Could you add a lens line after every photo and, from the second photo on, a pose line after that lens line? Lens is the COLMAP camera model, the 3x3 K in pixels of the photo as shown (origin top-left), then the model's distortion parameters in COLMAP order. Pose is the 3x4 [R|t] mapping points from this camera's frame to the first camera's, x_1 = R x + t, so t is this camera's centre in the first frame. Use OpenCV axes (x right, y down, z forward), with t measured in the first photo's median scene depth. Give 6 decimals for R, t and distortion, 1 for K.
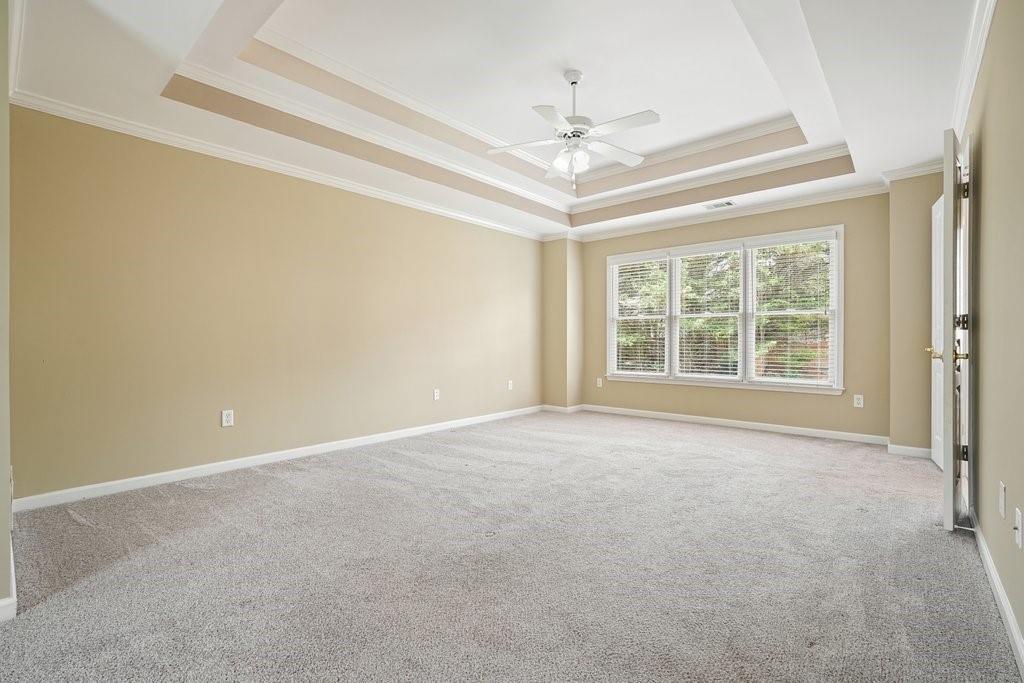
lens RADIAL K [[464.2, 0, 503.7], [0, 464.2, 336.4], [0, 0, 1]] dist [-0.000349, 0.001206]
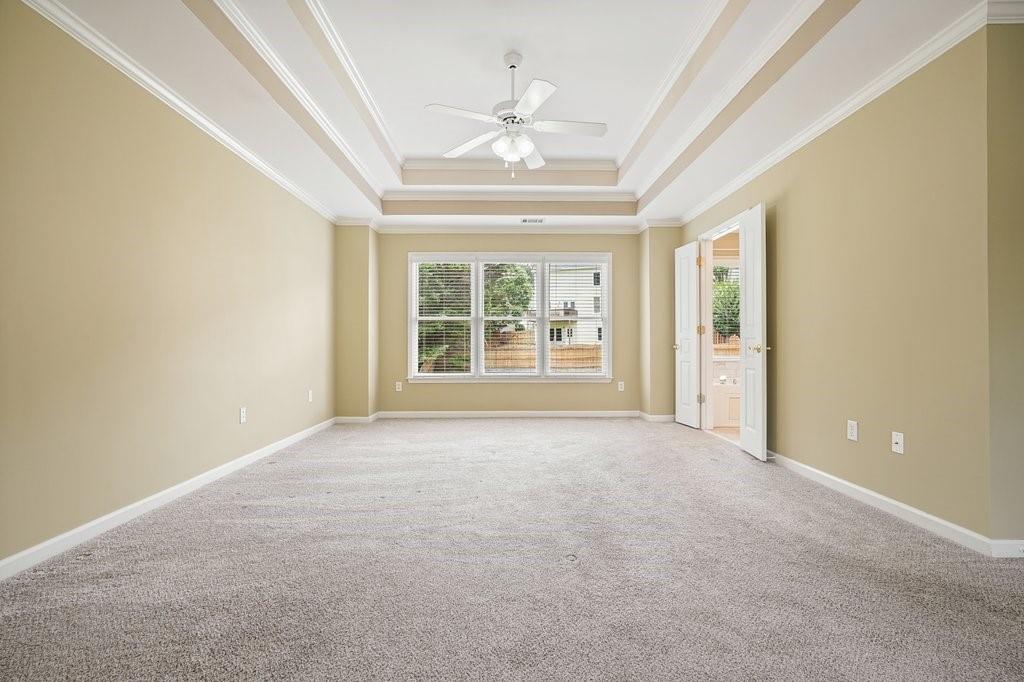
lens RADIAL K [[464.2, 0, 503.7], [0, 464.2, 335.9], [0, 0, 1]] dist [-0.000349, 0.001206]
pose [[0.731506, 0.013483, 0.681702, -0.300765], [-0.004390, 0.999877, -0.015065, 0.012435], [-0.681821, 0.008028, 0.731475, 0.191675]]
